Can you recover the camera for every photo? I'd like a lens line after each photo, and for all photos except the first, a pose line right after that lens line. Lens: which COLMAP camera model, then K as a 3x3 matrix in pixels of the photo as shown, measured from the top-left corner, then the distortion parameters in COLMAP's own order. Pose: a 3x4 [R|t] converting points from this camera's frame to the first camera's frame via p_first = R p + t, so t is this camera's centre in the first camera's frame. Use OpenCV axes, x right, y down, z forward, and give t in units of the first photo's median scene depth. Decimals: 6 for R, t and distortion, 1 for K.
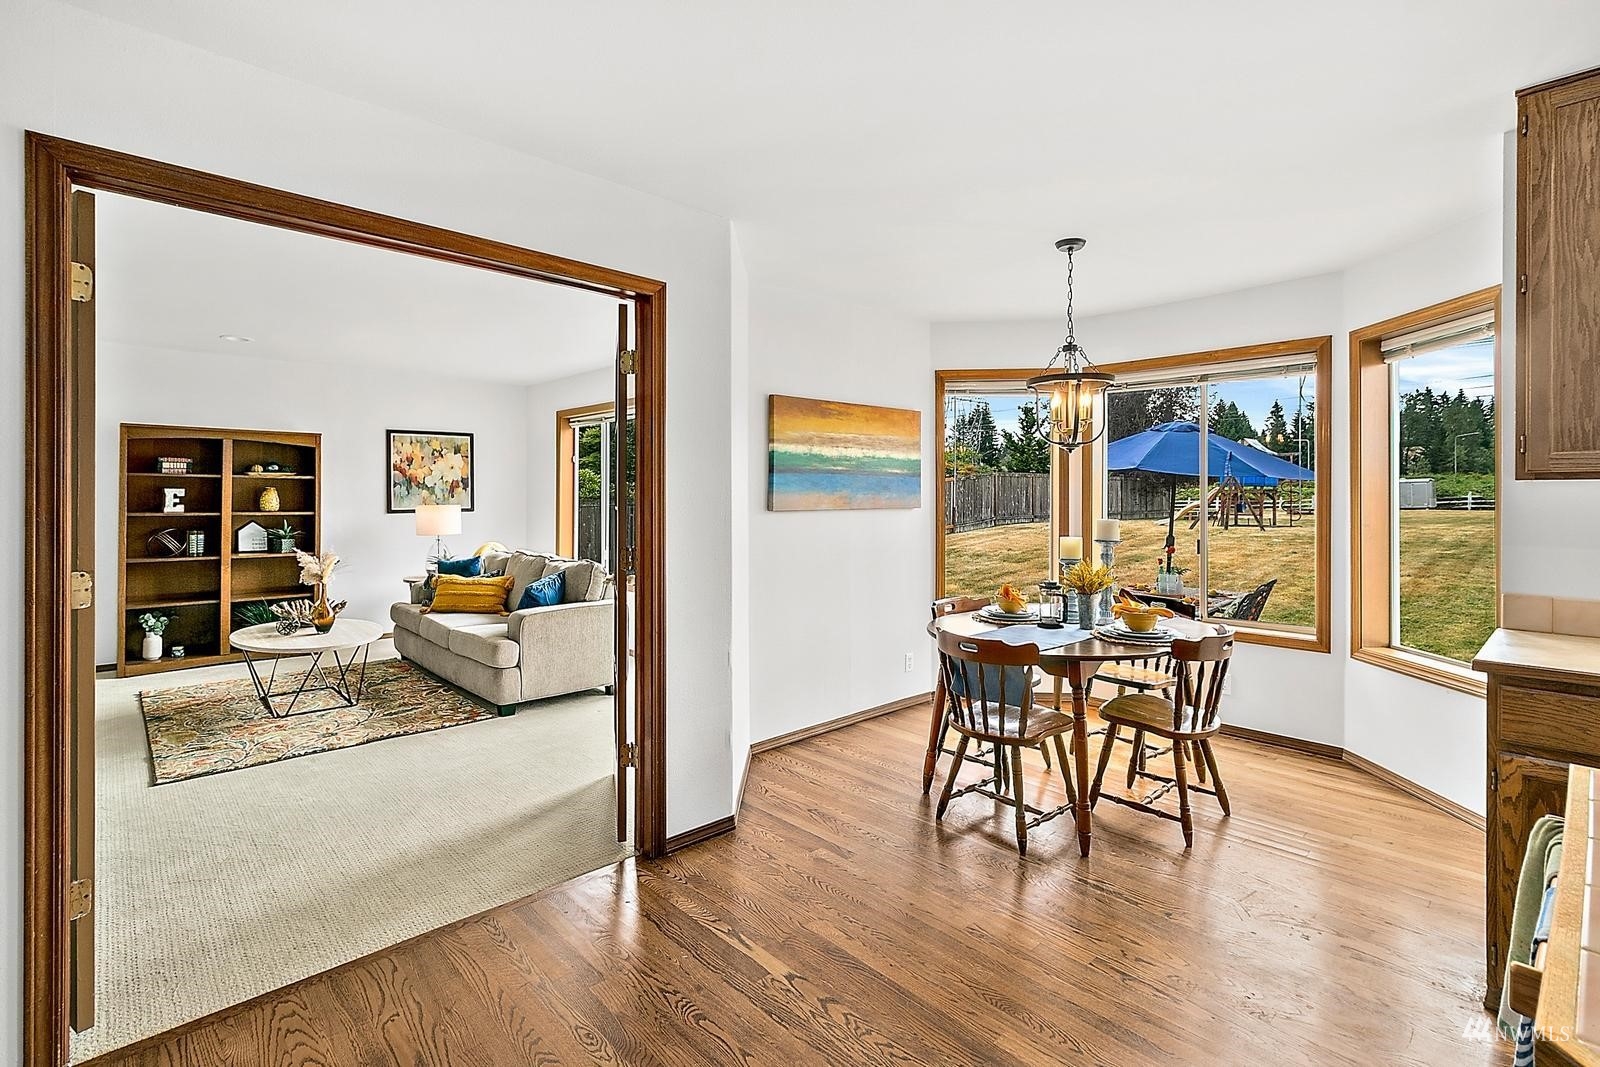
lens RADIAL K [[741.0, 0, 792.2], [0, 741.0, 499.0], [0, 0, 1]] dist [-0.000339, -0.000255]
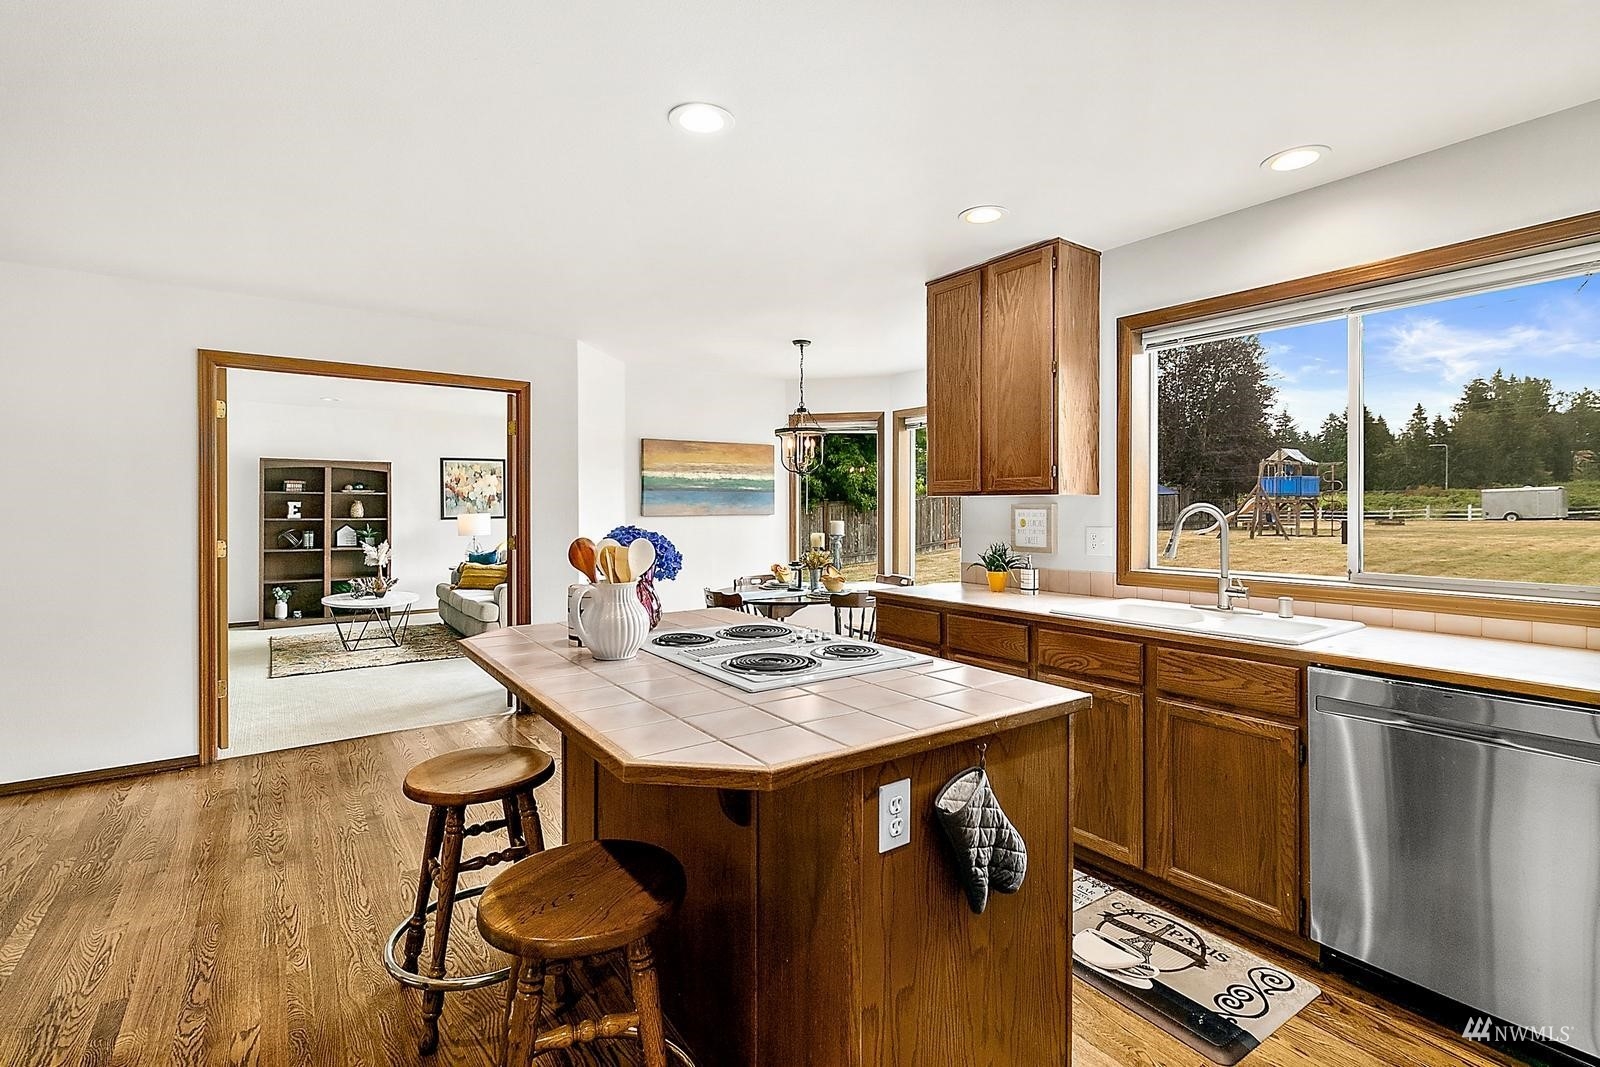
lens RADIAL K [[736.2, 0, 795.5], [0, 736.2, 513.2], [0, 0, 1]] dist [-0.000490, -0.000031]
pose [[0.991774, -0.000528, -0.127998, 0.327641], [0.001105, 0.999990, 0.004432, 0.002817], [0.127995, -0.004537, 0.991764, -0.308206]]
